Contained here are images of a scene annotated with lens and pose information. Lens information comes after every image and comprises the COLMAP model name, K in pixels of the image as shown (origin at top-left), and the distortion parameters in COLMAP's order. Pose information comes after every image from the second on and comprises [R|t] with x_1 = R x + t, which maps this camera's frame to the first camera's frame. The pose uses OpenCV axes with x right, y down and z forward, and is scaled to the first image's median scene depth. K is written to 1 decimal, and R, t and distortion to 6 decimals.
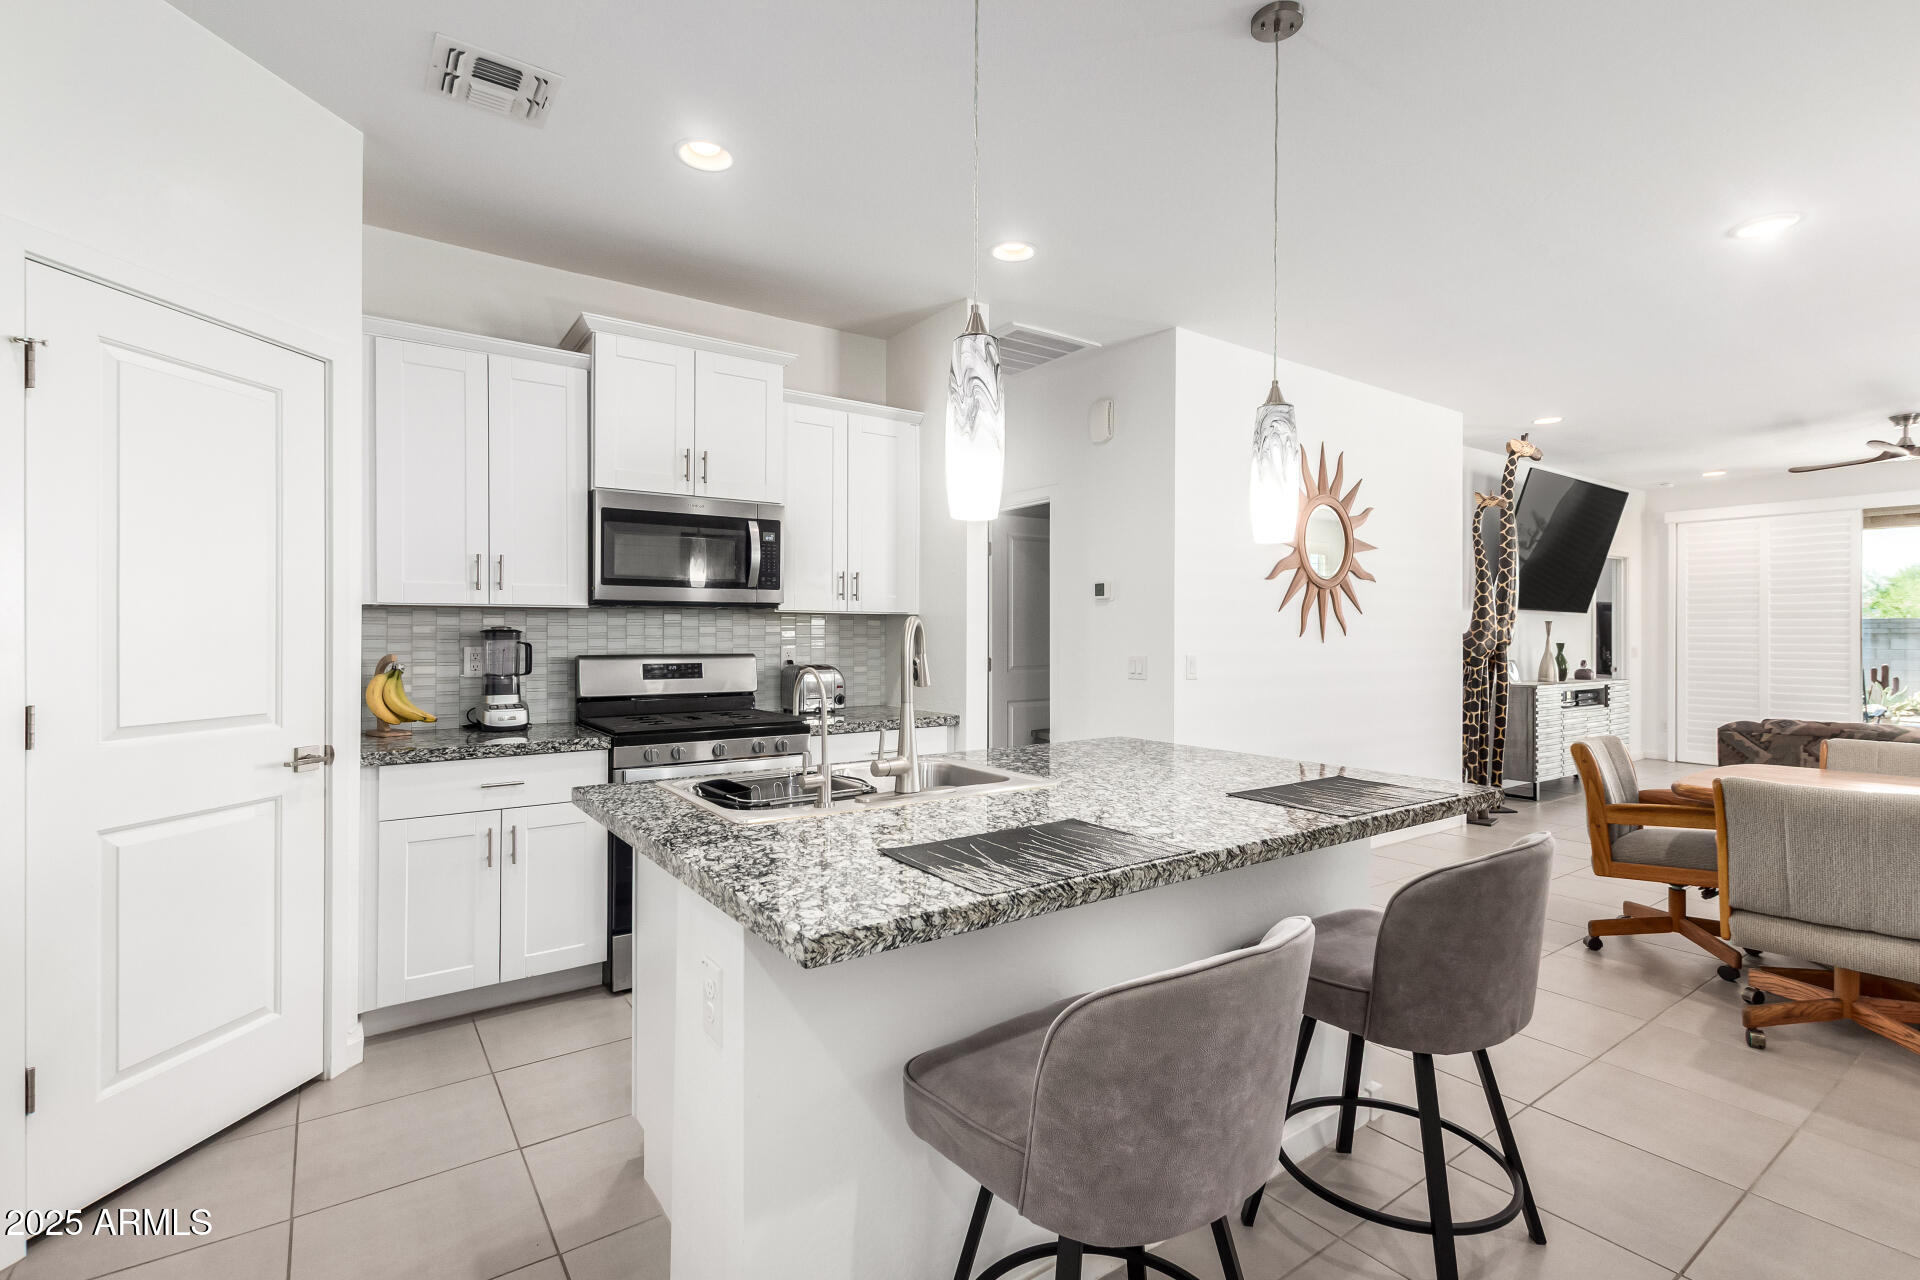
lens RADIAL K [[870.2, 0, 960.0], [0, 870.2, 640.0], [0, 0, 1]] dist [-0.021864, 0.000148]
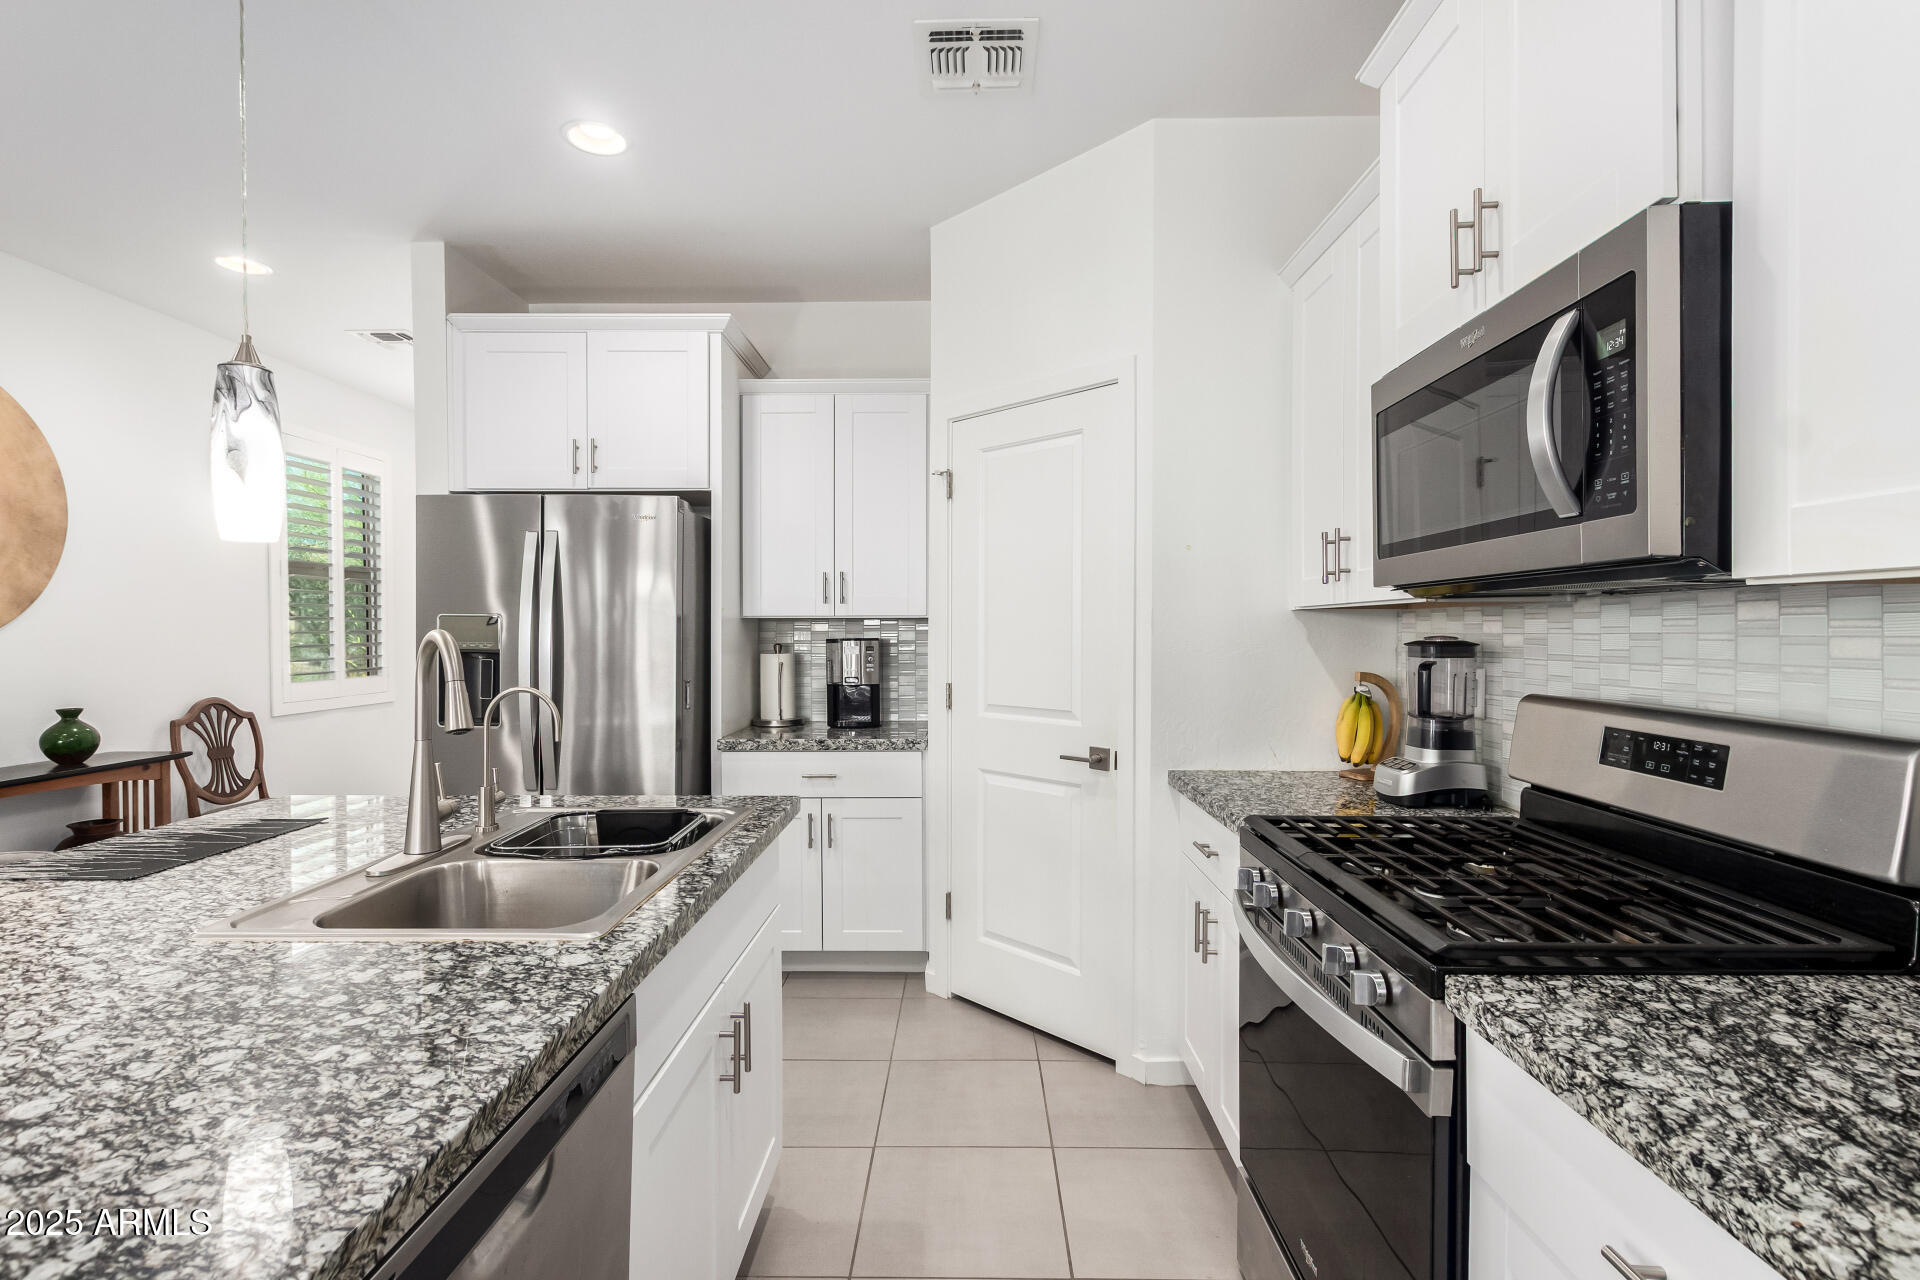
lens RADIAL K [[870.2, 0, 960.0], [0, 870.2, 640.0], [0, 0, 1]] dist [-0.021864, 0.000148]
pose [[-0.586574, 0.011009, -0.809821, 0.134883], [-0.005147, 0.999837, 0.017320, -0.016994], [0.809879, 0.014327, -0.586422, 0.888456]]
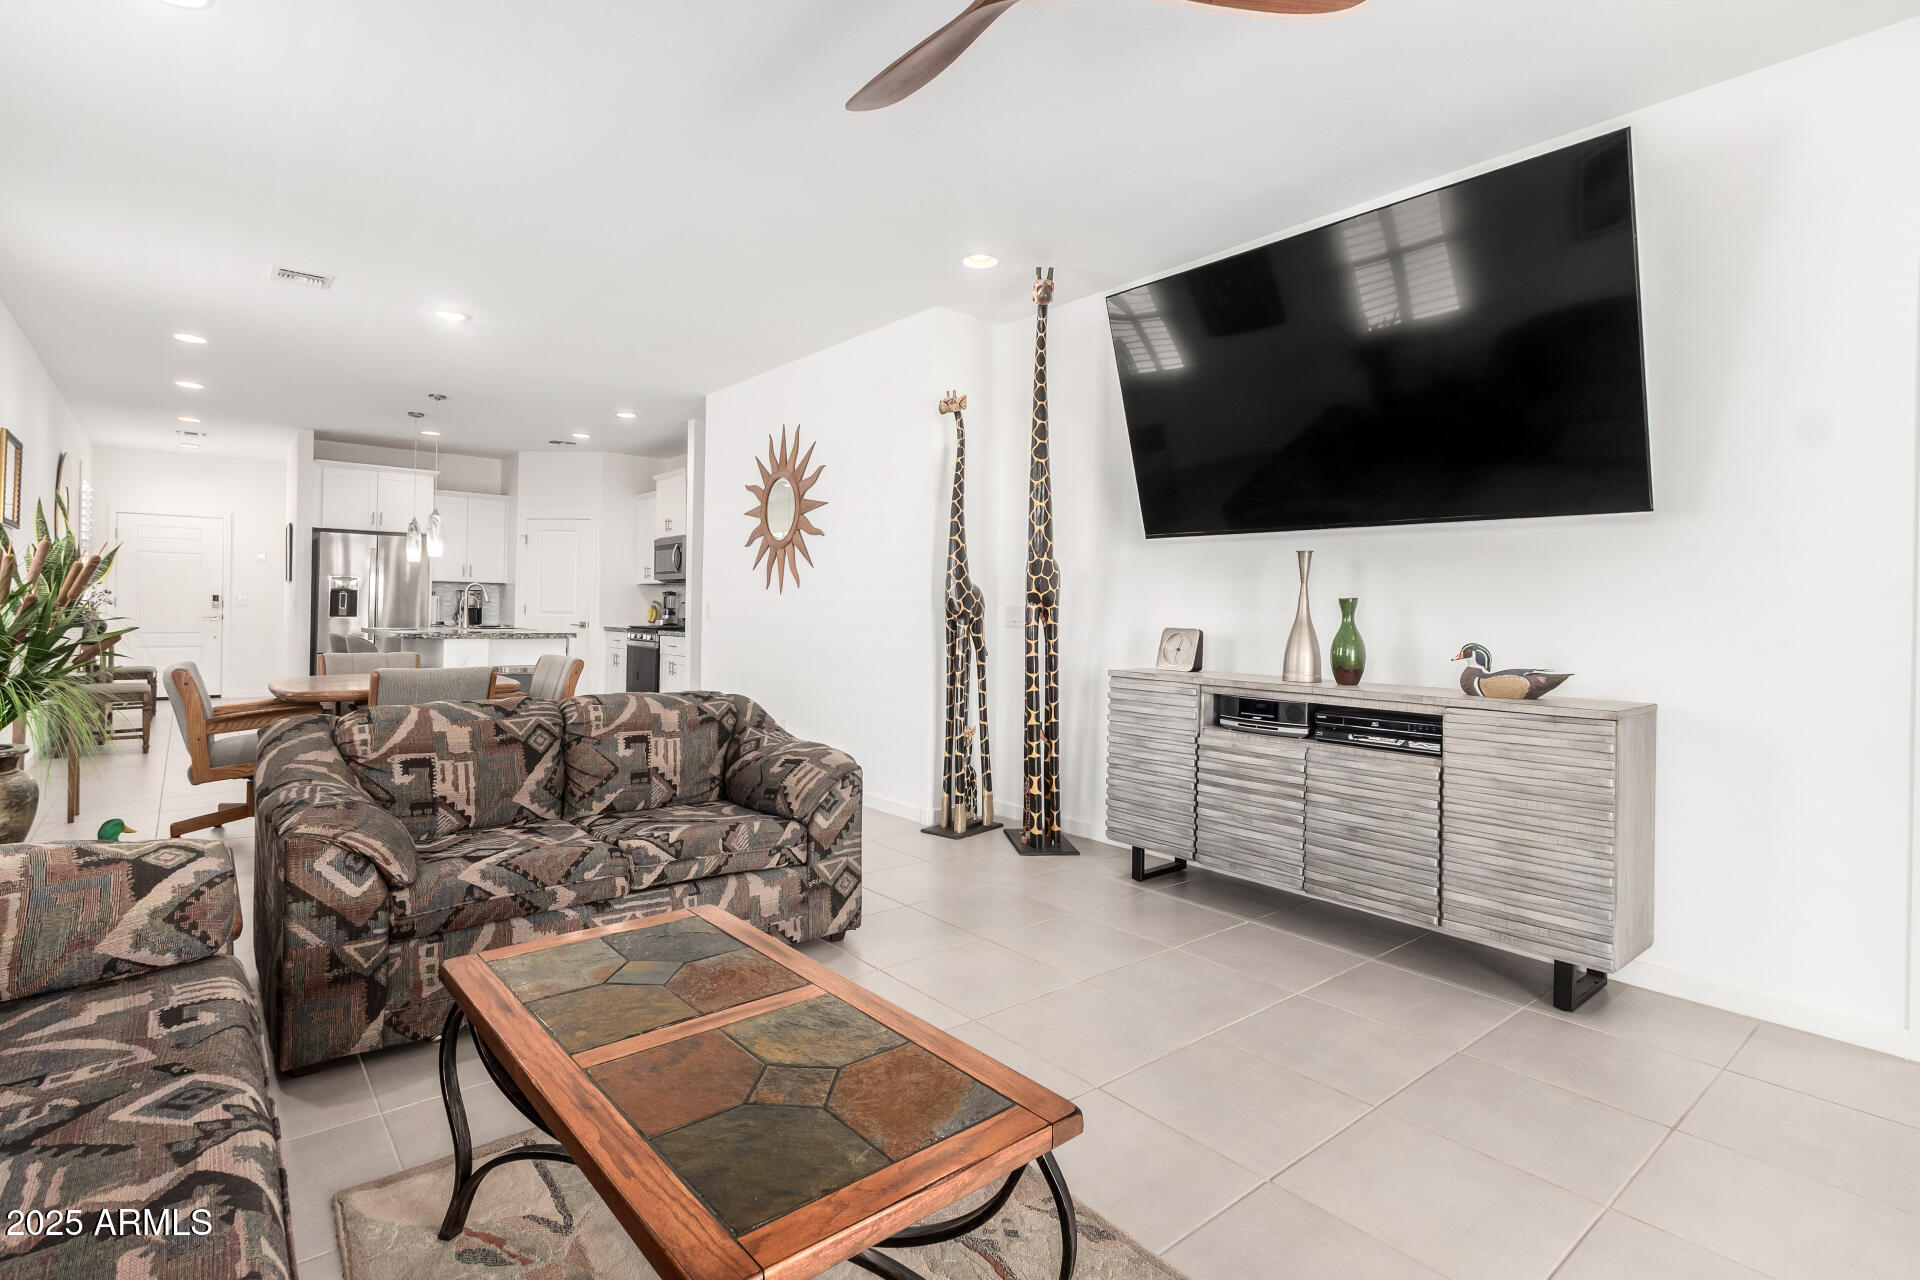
lens RADIAL K [[903.8, 0, 957.8], [0, 903.8, 605.5], [0, 0, 1]] dist [-0.000716, 0.000018]
pose [[0.055625, -0.004252, -0.998443, 2.099118], [-0.020444, 0.999776, -0.005397, 0.024980], [0.998242, 0.020712, 0.055526, 1.479486]]
